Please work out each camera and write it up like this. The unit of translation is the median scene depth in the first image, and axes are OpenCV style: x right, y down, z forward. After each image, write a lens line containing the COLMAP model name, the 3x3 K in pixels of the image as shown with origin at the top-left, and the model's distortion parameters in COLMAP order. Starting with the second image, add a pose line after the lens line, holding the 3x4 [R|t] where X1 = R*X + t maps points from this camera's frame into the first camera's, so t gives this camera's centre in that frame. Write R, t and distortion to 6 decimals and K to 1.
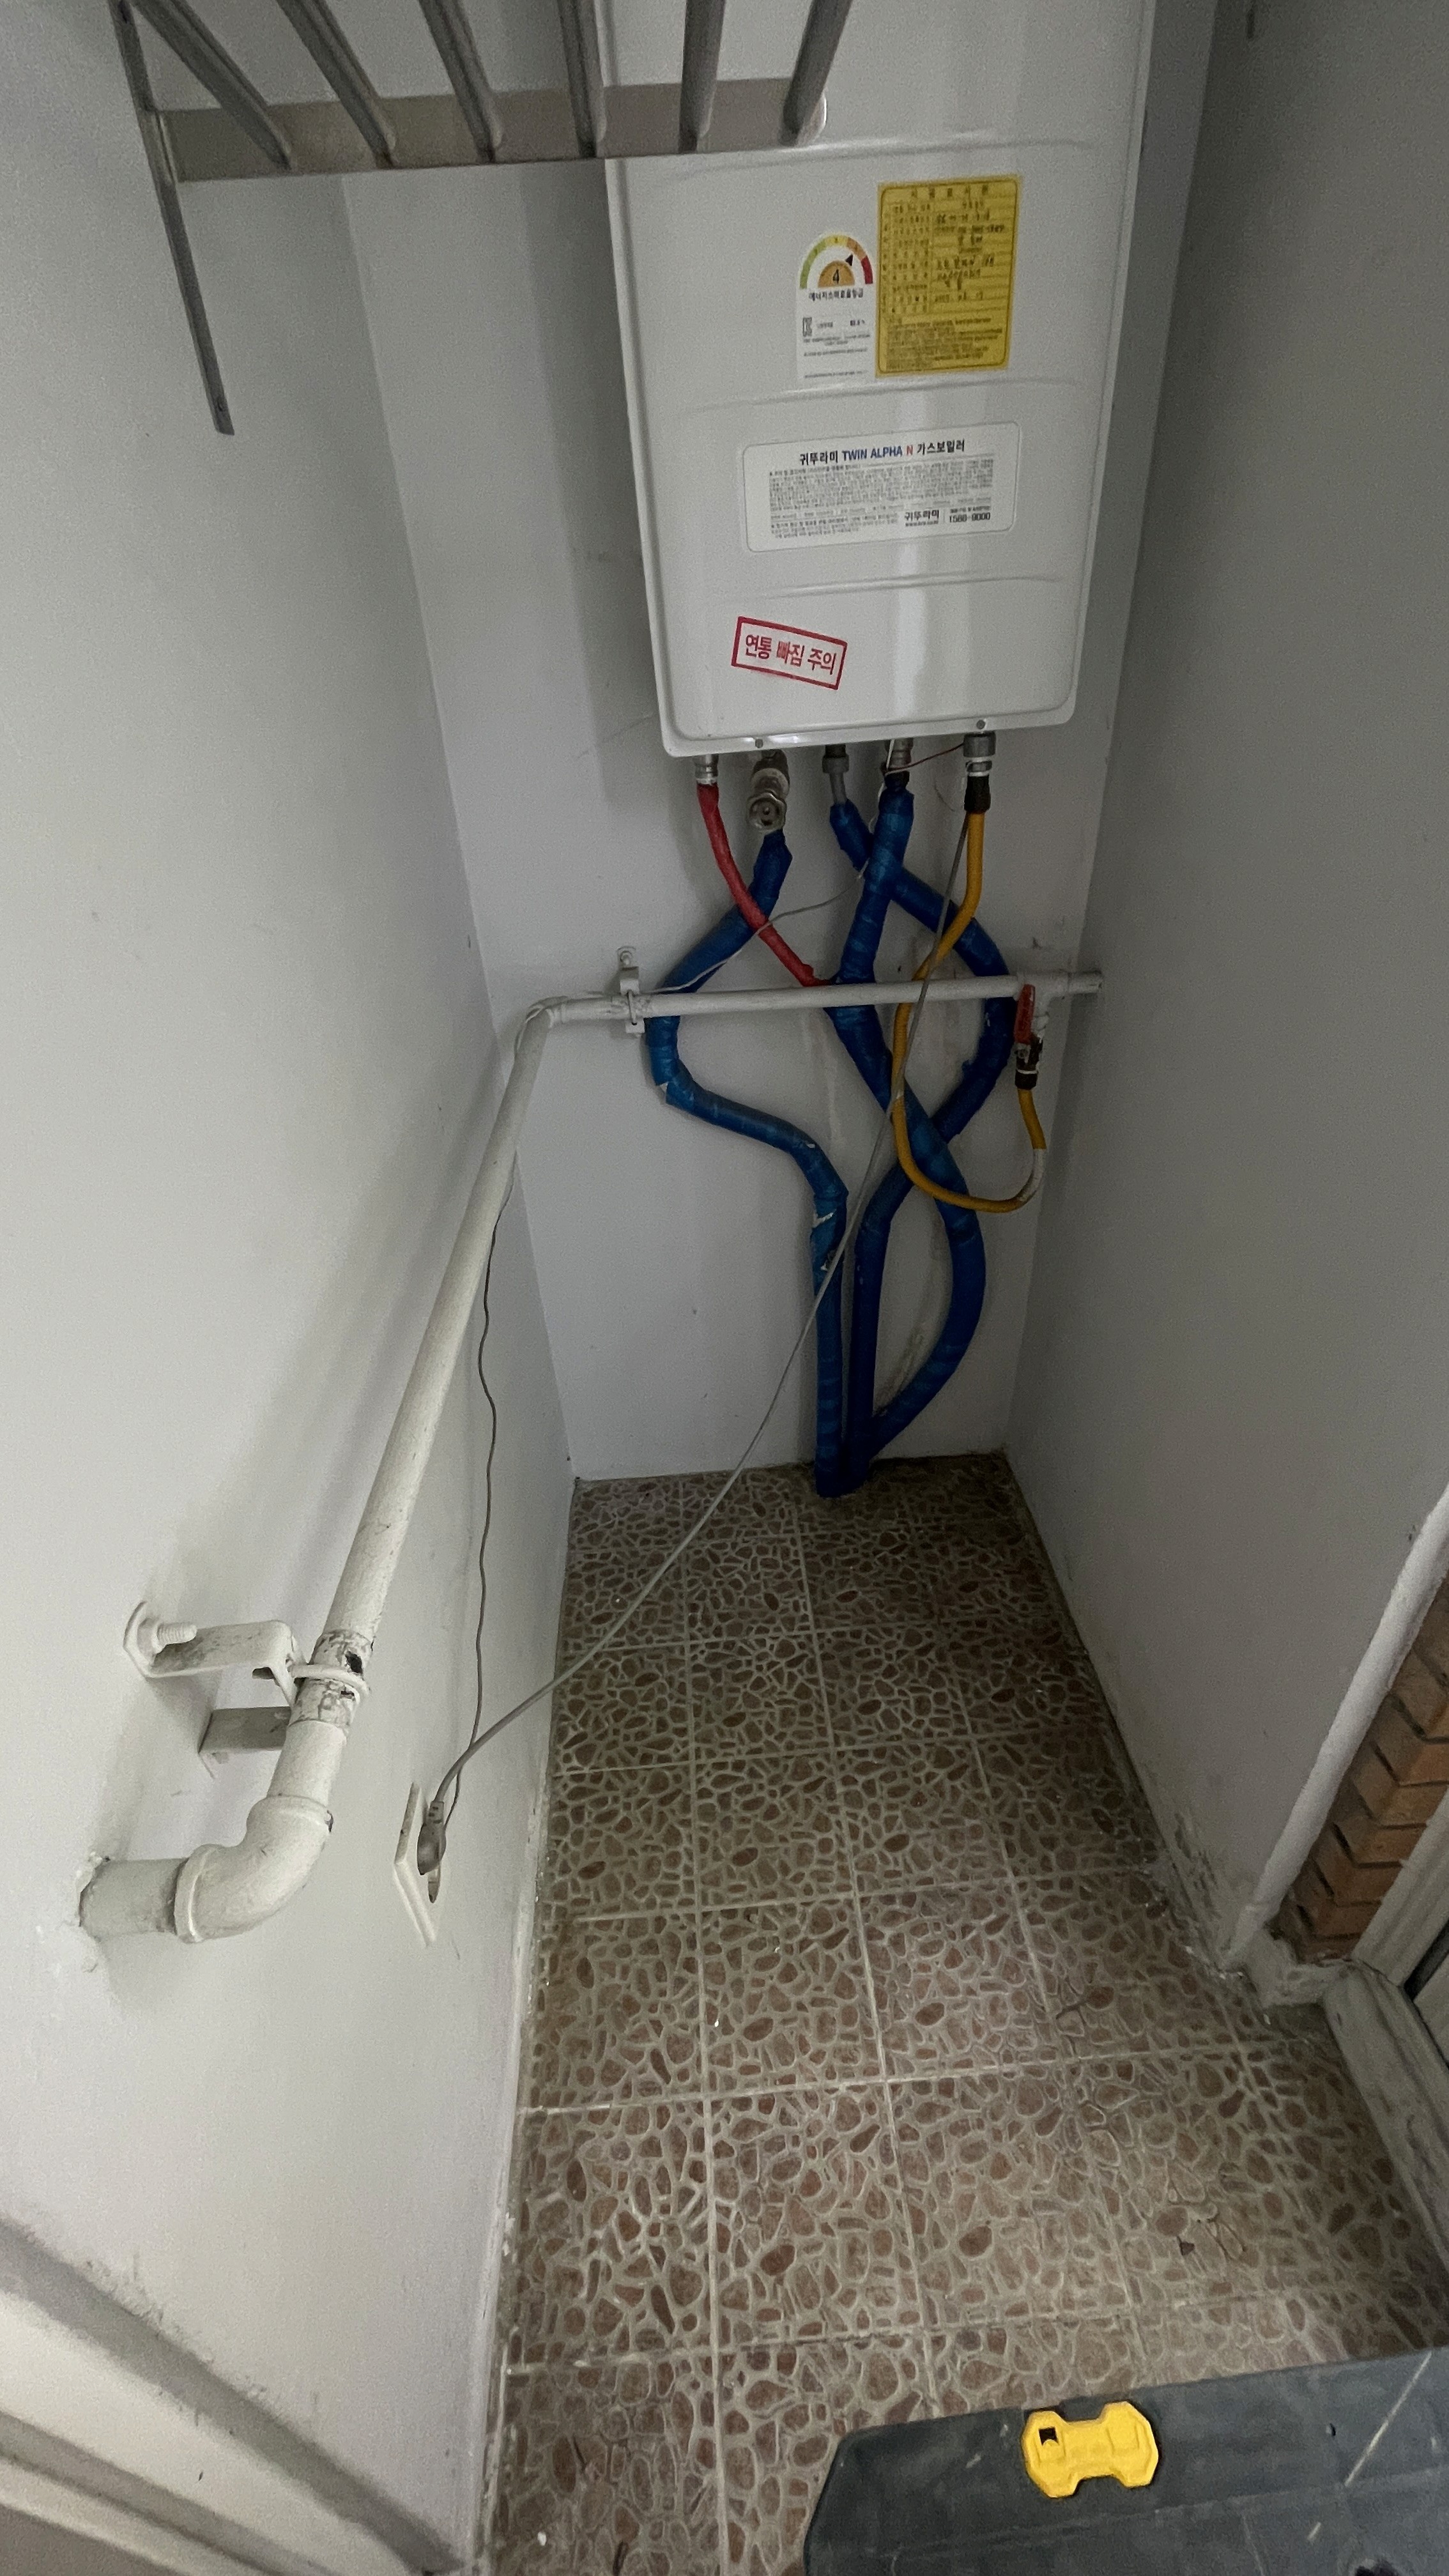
lens RADIAL K [[1023.0, 0, 731.6], [0, 1023.0, 1292.1], [0, 0, 1]] dist [0.001645, 0.003114]
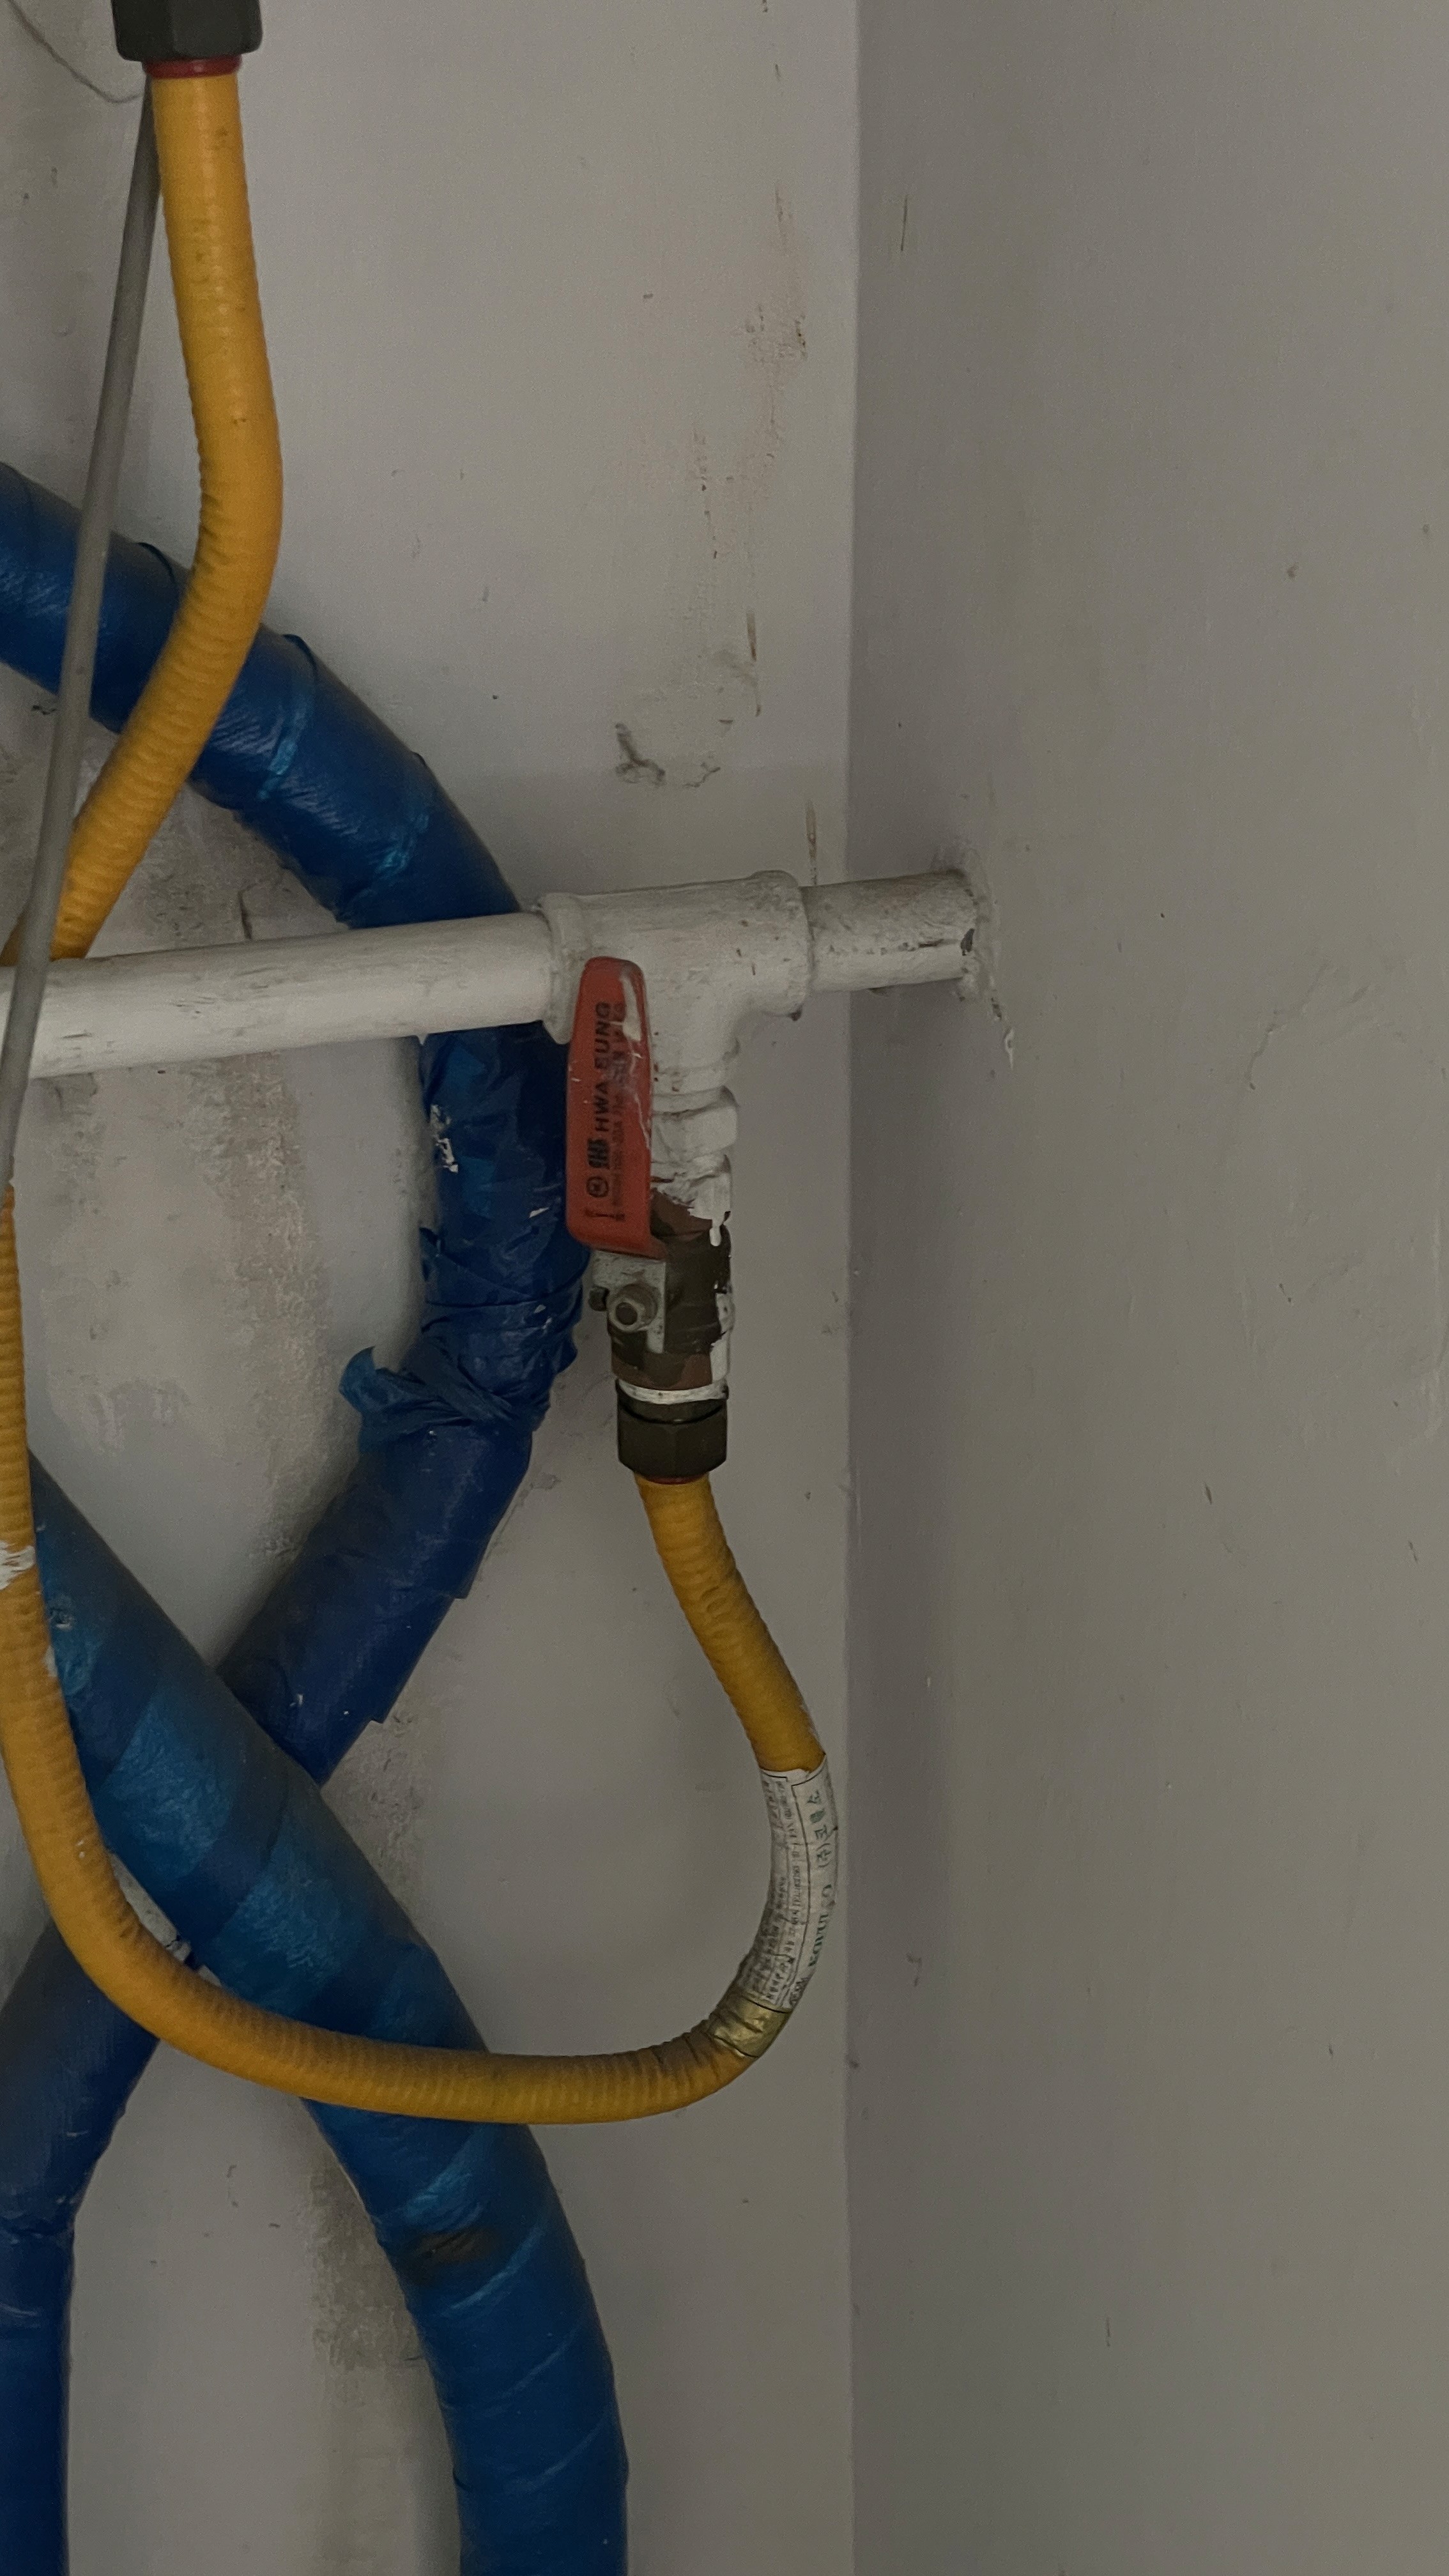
lens RADIAL K [[4003.8, 0, 723.2], [0, 4003.8, 1282.7], [0, 0, 1]] dist [0.062423, 0.000000]
pose [[0.966796, -0.071747, 0.245271, 0.130738], [0.122128, 0.972802, -0.196829, -0.097940], [-0.224478, 0.220248, 0.949263, 0.320156]]
